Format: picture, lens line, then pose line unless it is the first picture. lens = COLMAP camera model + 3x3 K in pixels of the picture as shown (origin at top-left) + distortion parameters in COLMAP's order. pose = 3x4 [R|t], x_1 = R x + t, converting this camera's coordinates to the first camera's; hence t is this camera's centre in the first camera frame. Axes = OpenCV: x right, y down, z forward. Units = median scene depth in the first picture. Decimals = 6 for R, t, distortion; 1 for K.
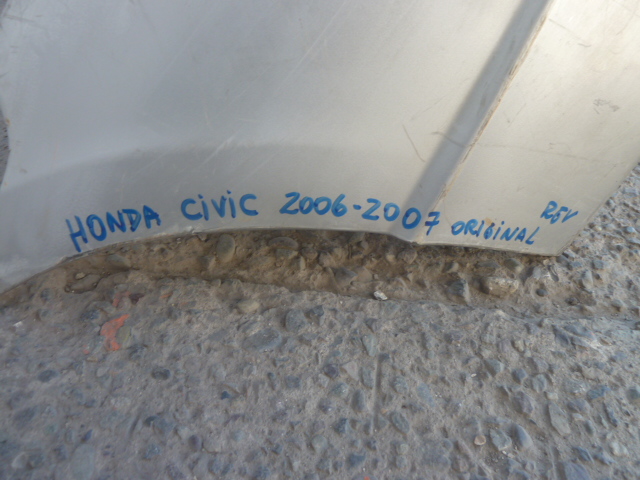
lens RADIAL K [[474.4, 0, 319.9], [0, 474.4, 242.0], [0, 0, 1]] dist [-0.039996, 0.006187]
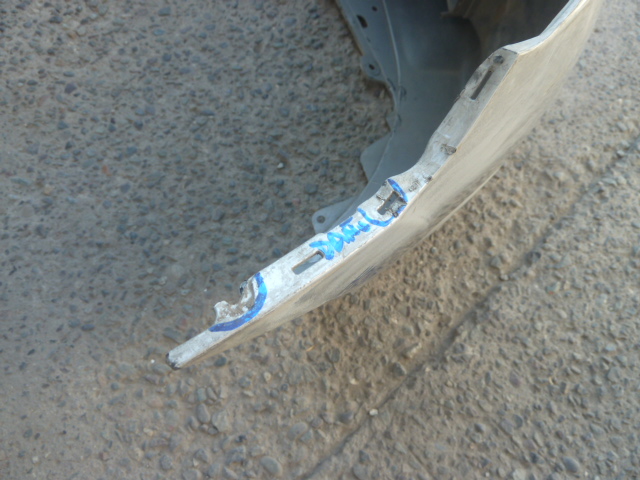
lens RADIAL K [[474.4, 0, 321.2], [0, 474.4, 239.5], [0, 0, 1]] dist [-0.039996, 0.006187]
pose [[0.645742, -0.685504, 0.336305, -0.145298], [0.459592, 0.700672, 0.545741, -1.452701], [-0.609748, -0.197845, 0.767506, -0.019808]]
